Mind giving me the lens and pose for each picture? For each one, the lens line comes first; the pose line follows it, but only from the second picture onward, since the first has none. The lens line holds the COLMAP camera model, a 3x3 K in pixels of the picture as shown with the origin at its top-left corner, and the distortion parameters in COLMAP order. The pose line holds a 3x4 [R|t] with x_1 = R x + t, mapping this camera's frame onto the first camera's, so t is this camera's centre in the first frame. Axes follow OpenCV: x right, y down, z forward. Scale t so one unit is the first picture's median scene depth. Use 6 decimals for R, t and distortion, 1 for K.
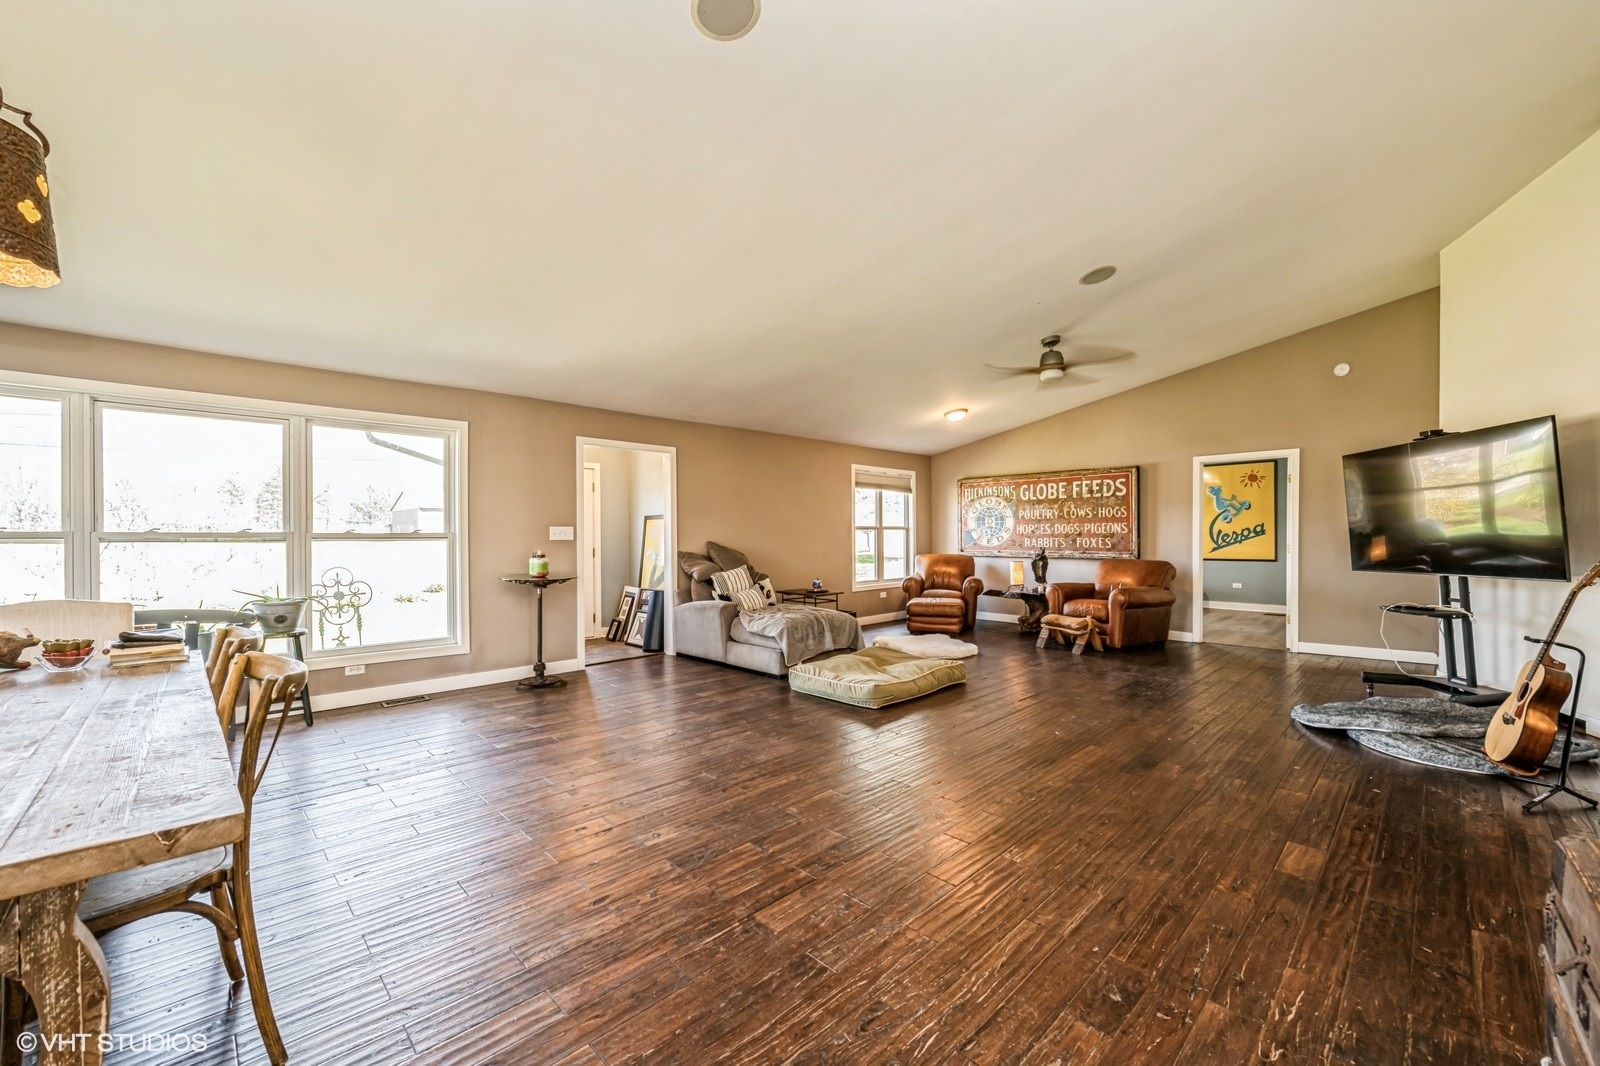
lens RADIAL K [[648.0, 0, 800.0], [0, 648.0, 533.0], [0, 0, 1]] dist [-0.000651, -0.000292]
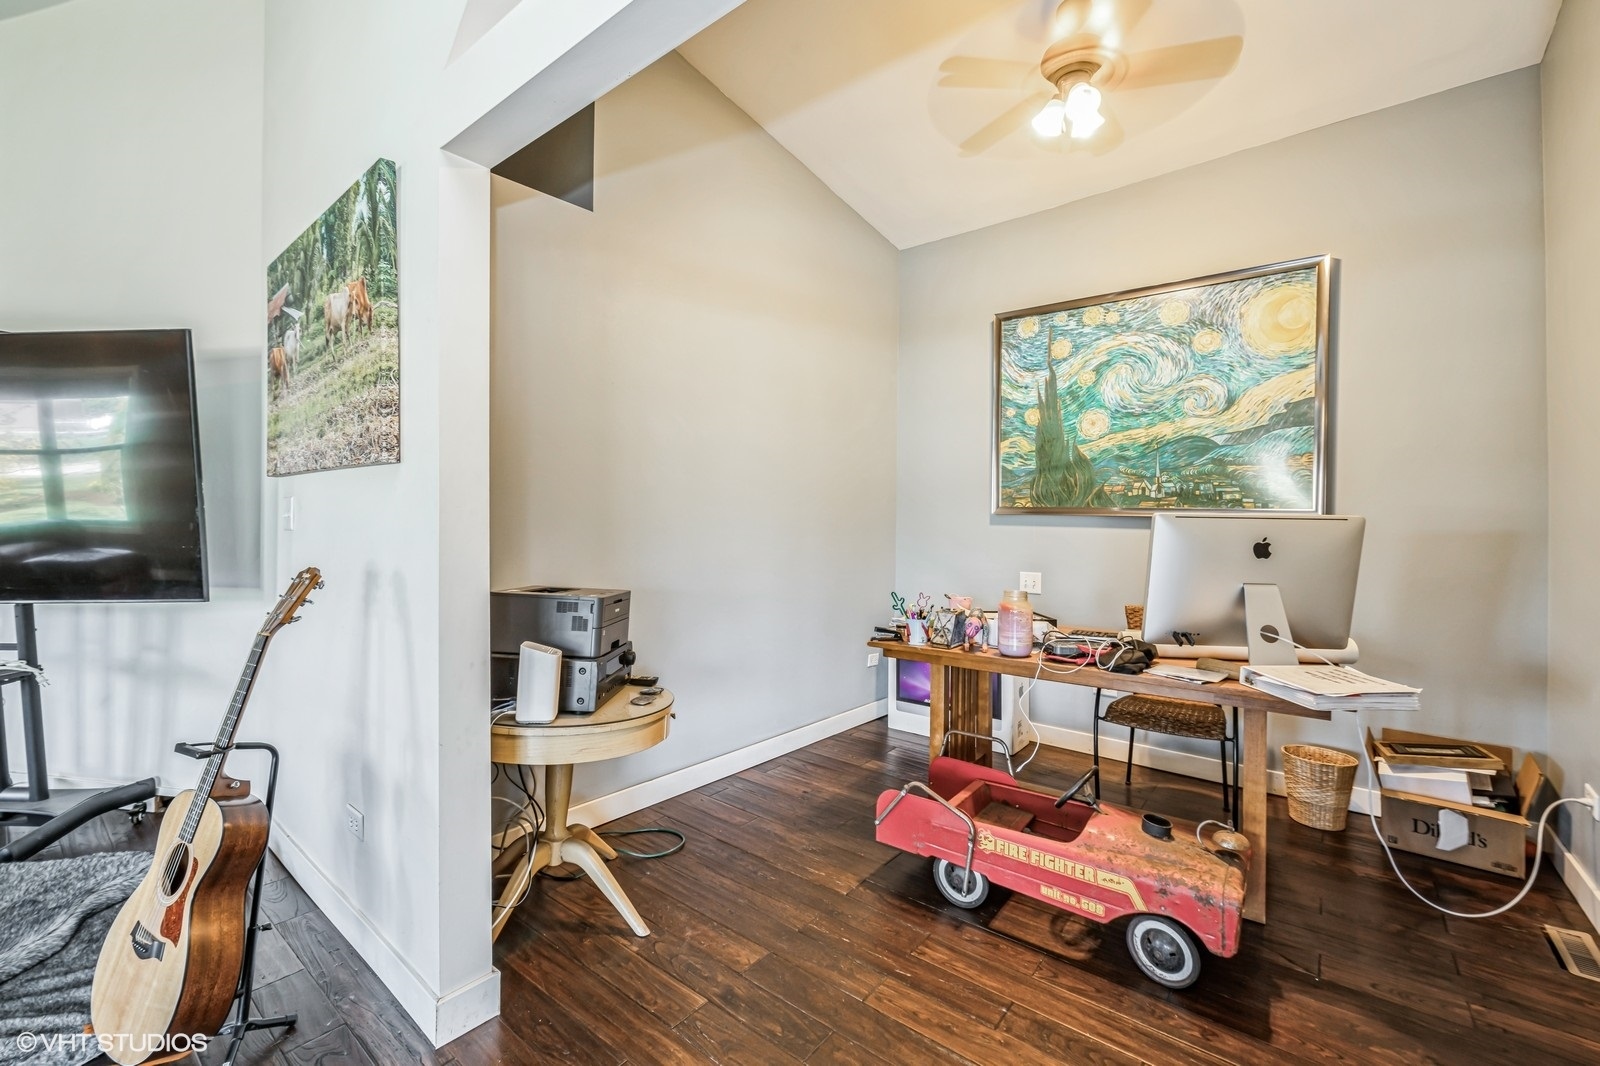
lens RADIAL K [[648.0, 0, 800.0], [0, 648.0, 533.0], [0, 0, 1]] dist [-0.000651, -0.000292]
pose [[-0.113870, -0.002375, 0.993493, 0.610050], [-0.016728, 0.999860, 0.000473, -0.005000], [-0.993355, -0.016566, -0.113894, 0.618000]]
